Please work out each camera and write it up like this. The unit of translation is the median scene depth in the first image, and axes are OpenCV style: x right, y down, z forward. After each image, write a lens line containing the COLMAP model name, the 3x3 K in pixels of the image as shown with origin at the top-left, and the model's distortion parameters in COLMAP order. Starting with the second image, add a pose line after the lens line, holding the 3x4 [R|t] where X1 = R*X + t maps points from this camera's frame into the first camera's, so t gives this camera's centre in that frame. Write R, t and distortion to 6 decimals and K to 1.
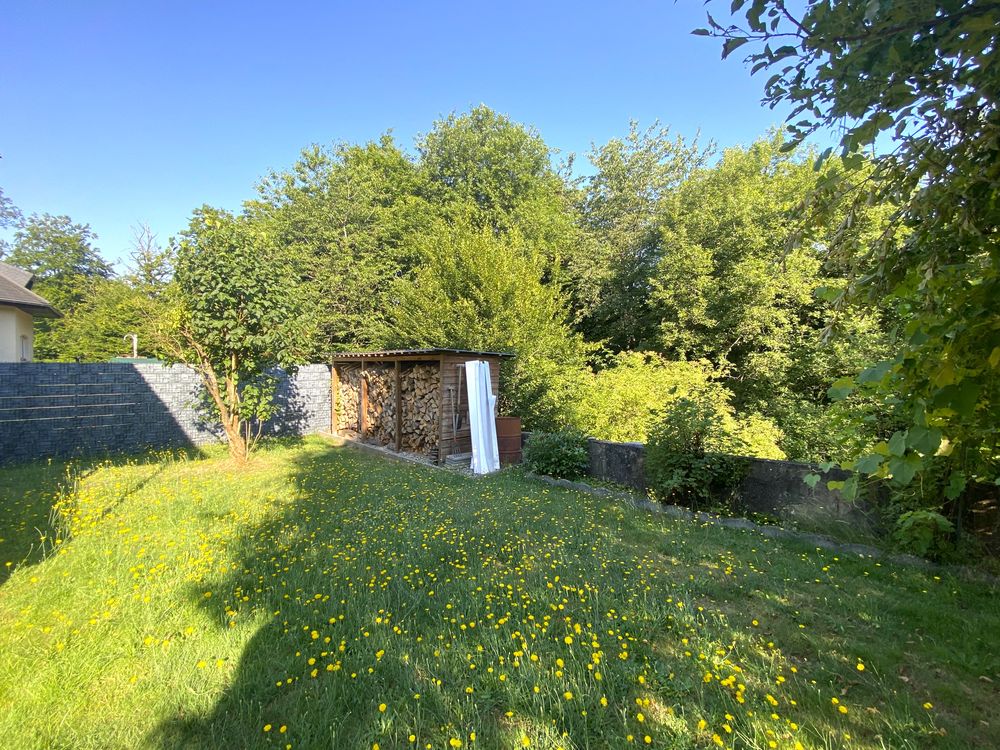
lens RADIAL K [[407.6, 0, 500.0], [0, 407.6, 375.0], [0, 0, 1]] dist [-0.000180, -0.000078]
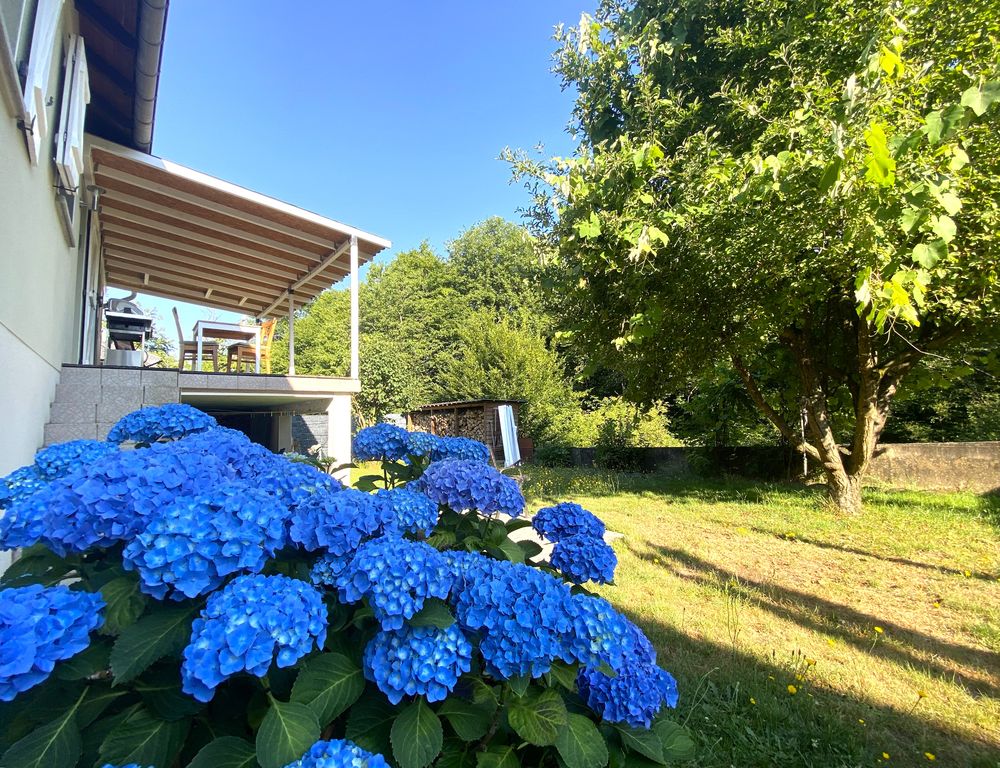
lens RADIAL K [[401.8, 0, 500.0], [0, 401.8, 384.0], [0, 0, 1]] dist [0.000039, -0.000007]
pose [[0.998474, -0.043478, -0.034042, -0.011218], [0.039572, 0.993361, -0.108014, 0.041381], [0.038512, 0.106502, 0.993566, -0.495624]]
